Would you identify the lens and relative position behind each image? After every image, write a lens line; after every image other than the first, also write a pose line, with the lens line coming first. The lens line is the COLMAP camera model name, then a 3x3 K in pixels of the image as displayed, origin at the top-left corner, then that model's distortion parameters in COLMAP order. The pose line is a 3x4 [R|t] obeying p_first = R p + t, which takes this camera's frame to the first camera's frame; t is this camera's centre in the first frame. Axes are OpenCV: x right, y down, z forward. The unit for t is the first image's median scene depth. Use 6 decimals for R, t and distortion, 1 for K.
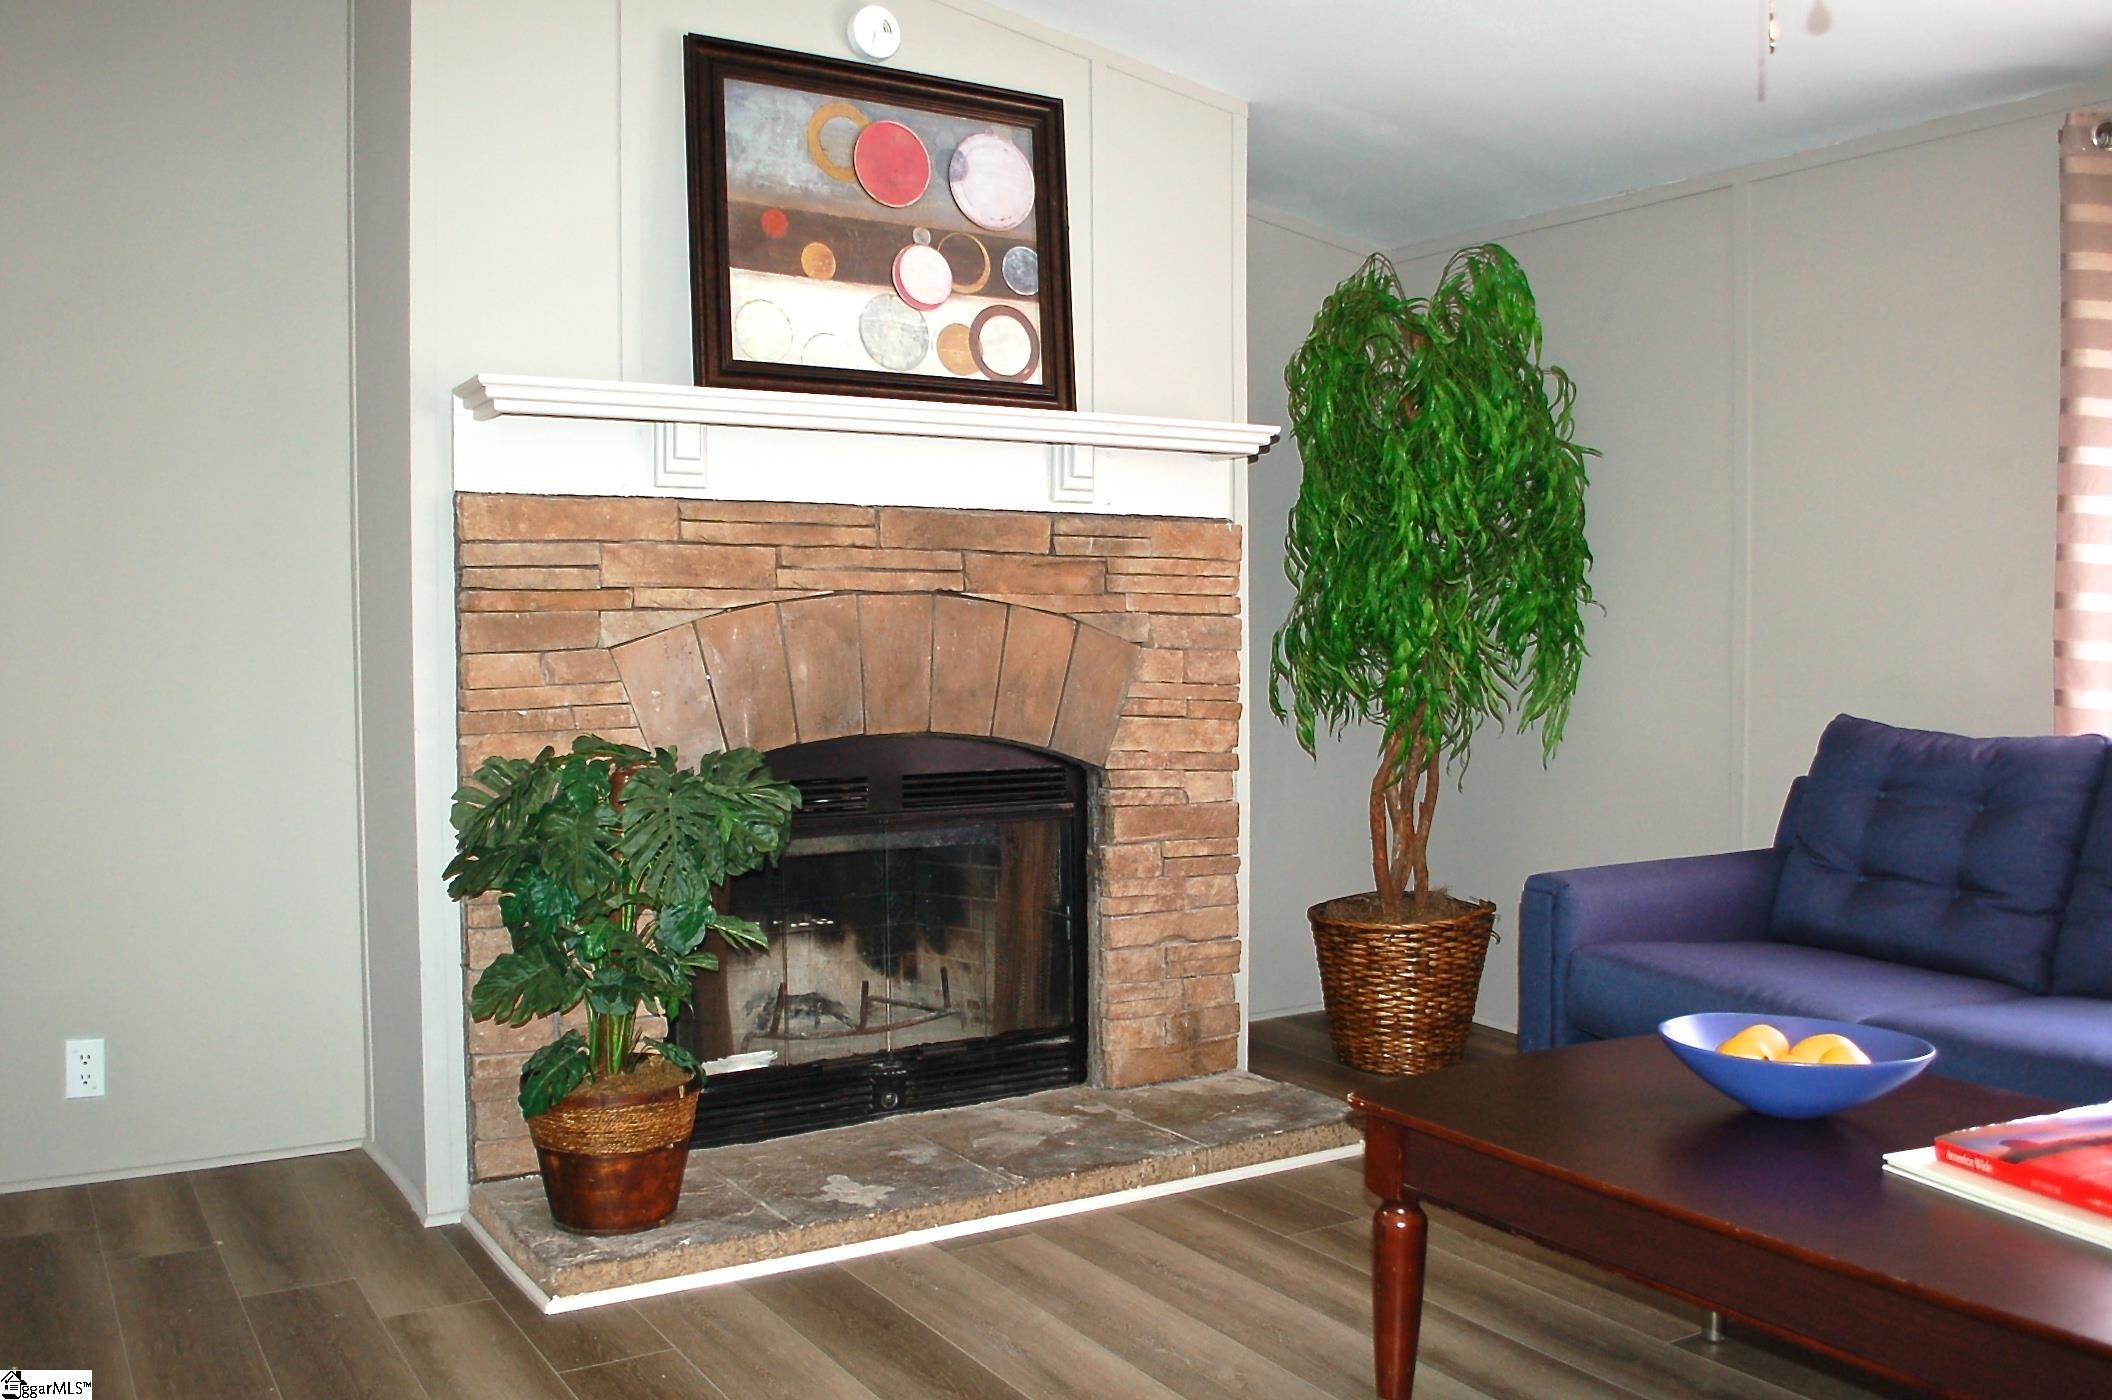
lens RADIAL K [[1786.4, 0, 1052.2], [0, 1786.4, 702.9], [0, 0, 1]] dist [-0.090252, 0.024617]
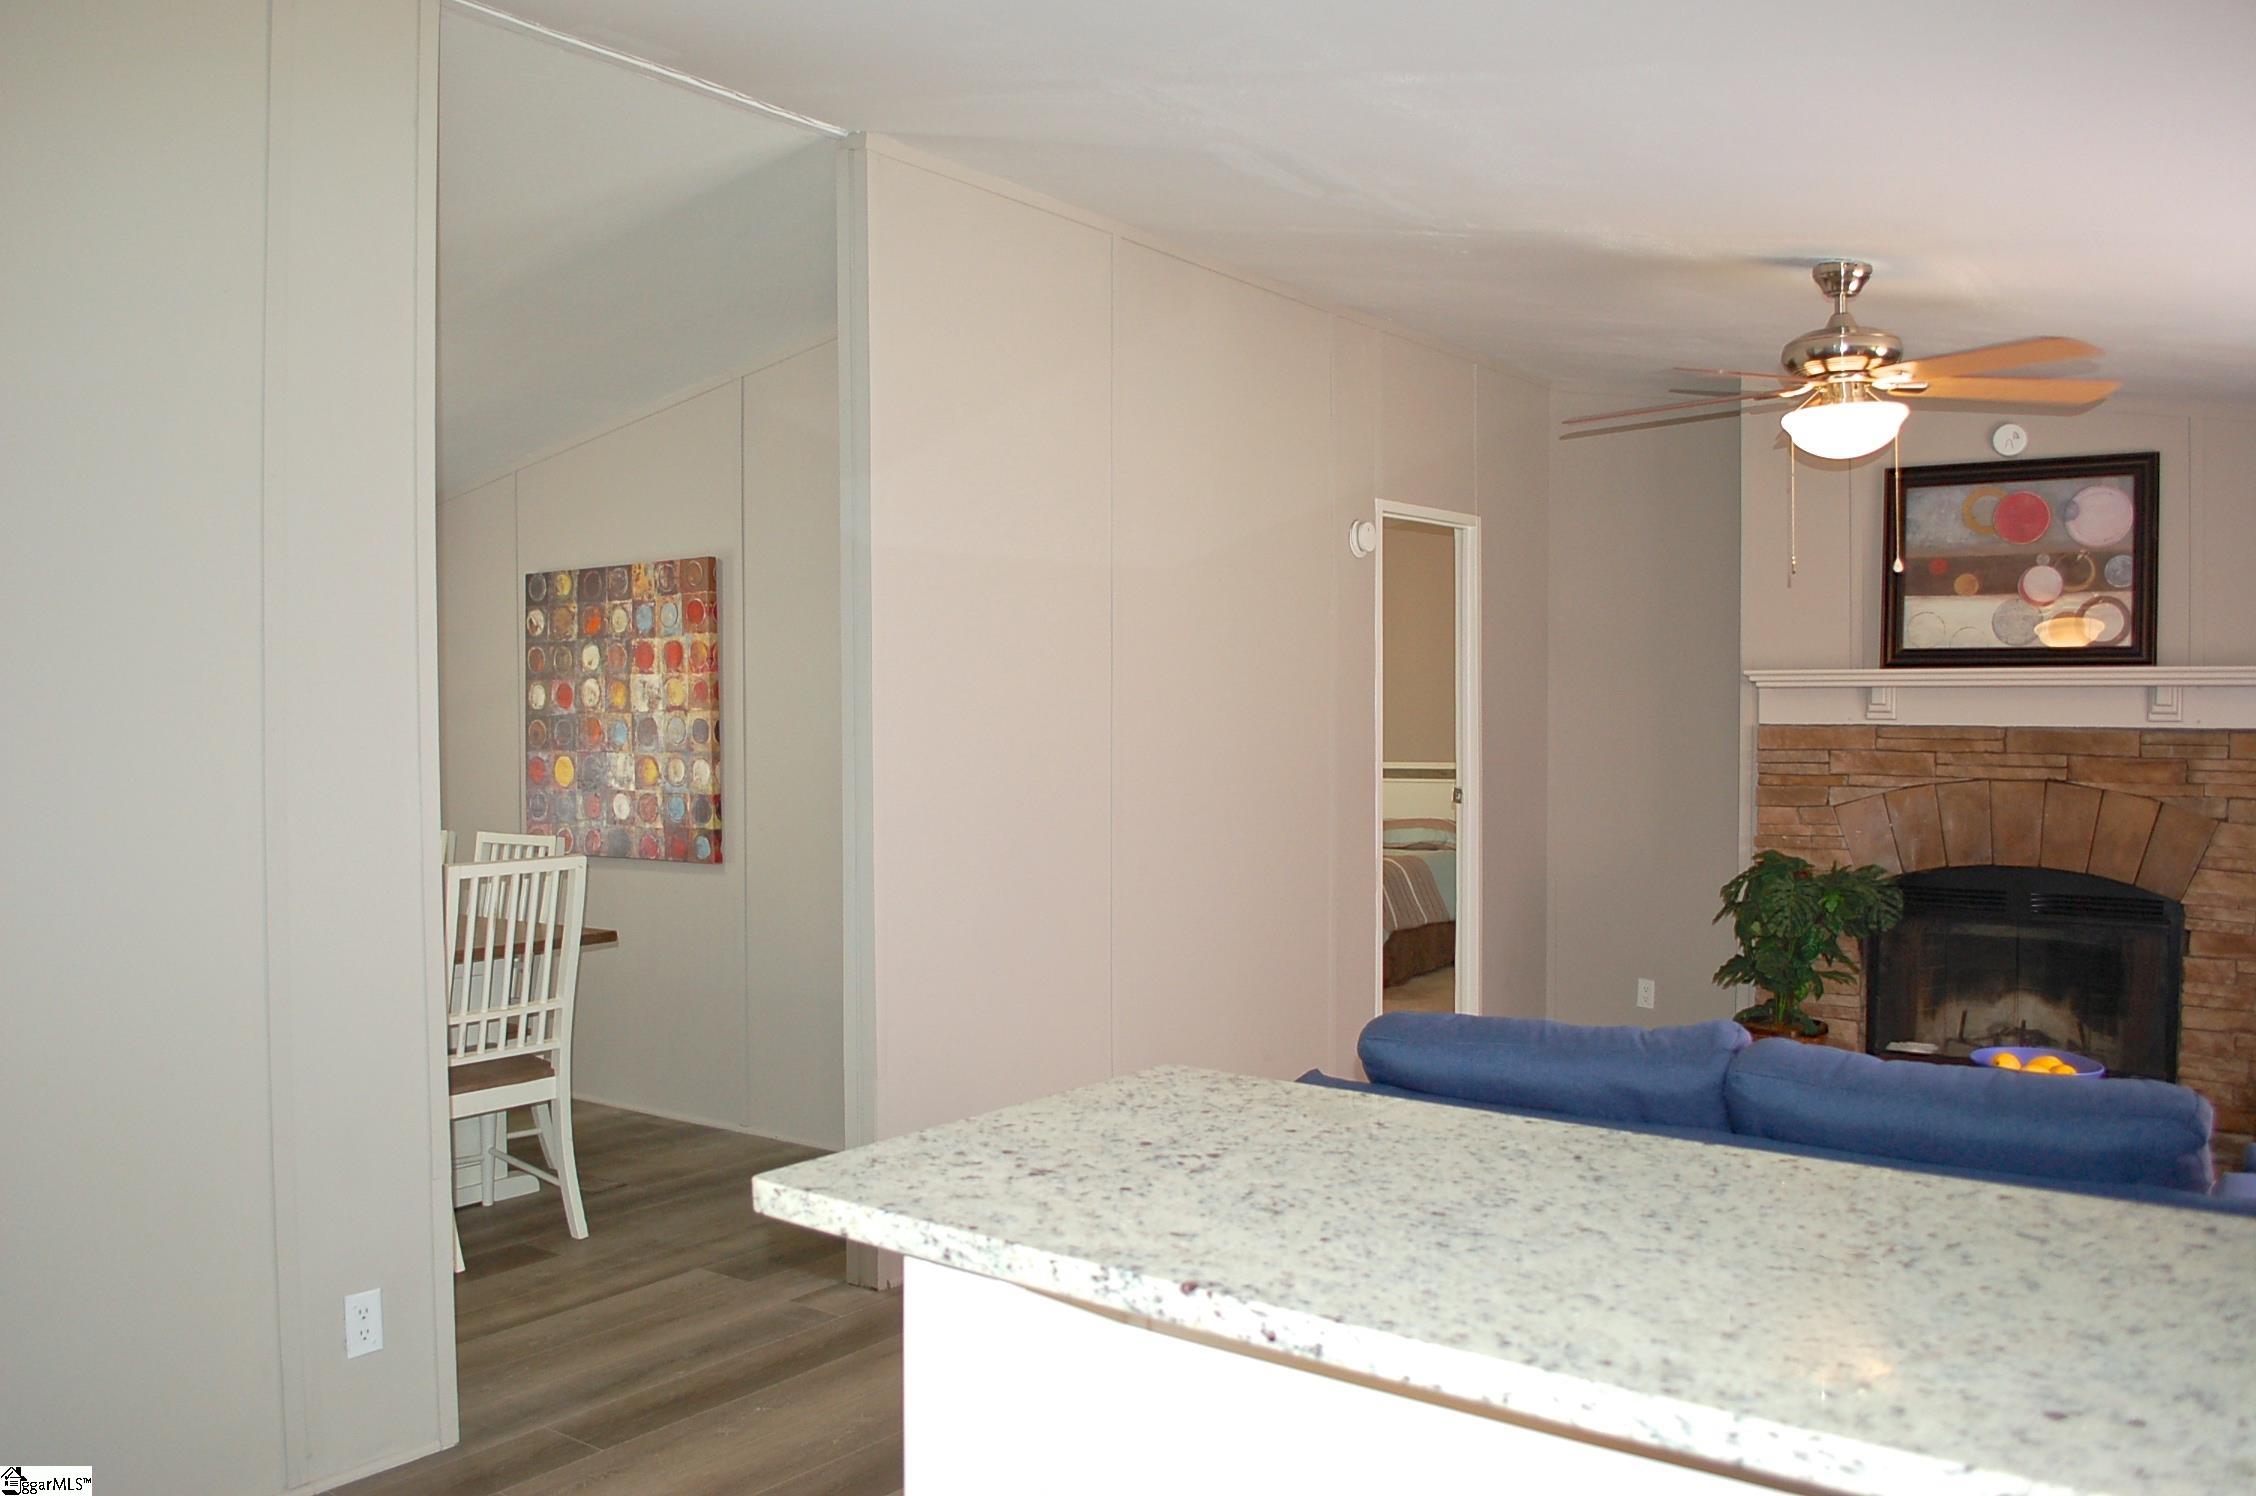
lens RADIAL K [[1790.8, 0, 1109.6], [0, 1790.8, 740.7], [0, 0, 1]] dist [-0.083647, 0.011855]
pose [[0.374566, 0.020431, -0.926975, 1.111639], [-0.046843, 0.998898, 0.003088, -0.065283], [0.926016, 0.042265, 0.375110, -0.383688]]
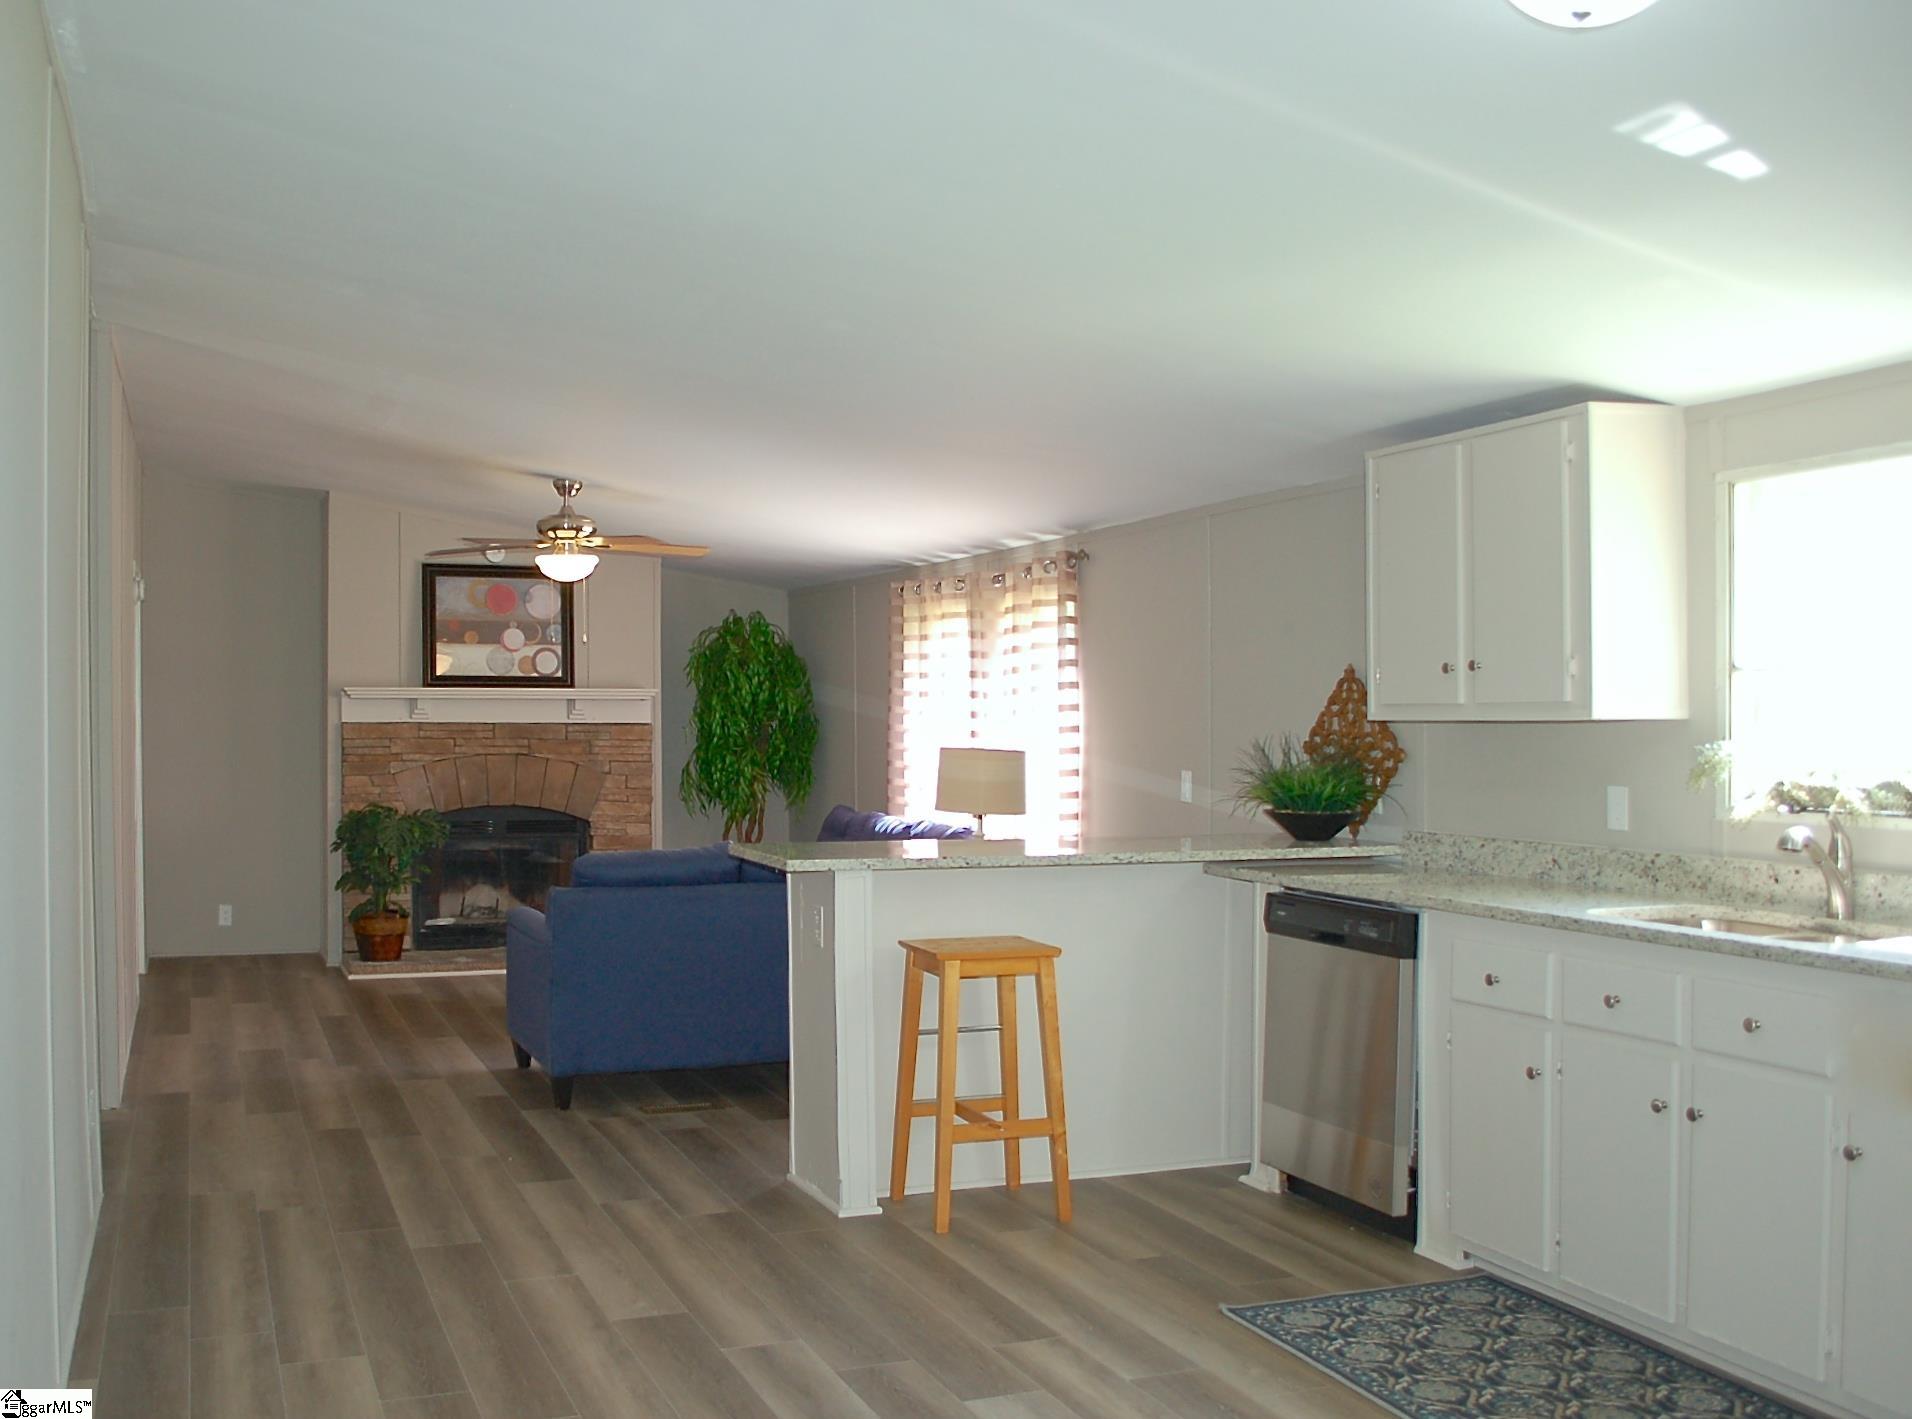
lens RADIAL K [[1795.2, 0, 828.7], [0, 1795.2, 730.2], [0, 0, 1]] dist [-0.085398, 0.000000]
pose [[0.978067, 0.006121, -0.208200, 1.007508], [-0.014013, 0.999237, -0.036451, -0.005325], [0.207818, 0.038569, 0.977407, -1.642265]]
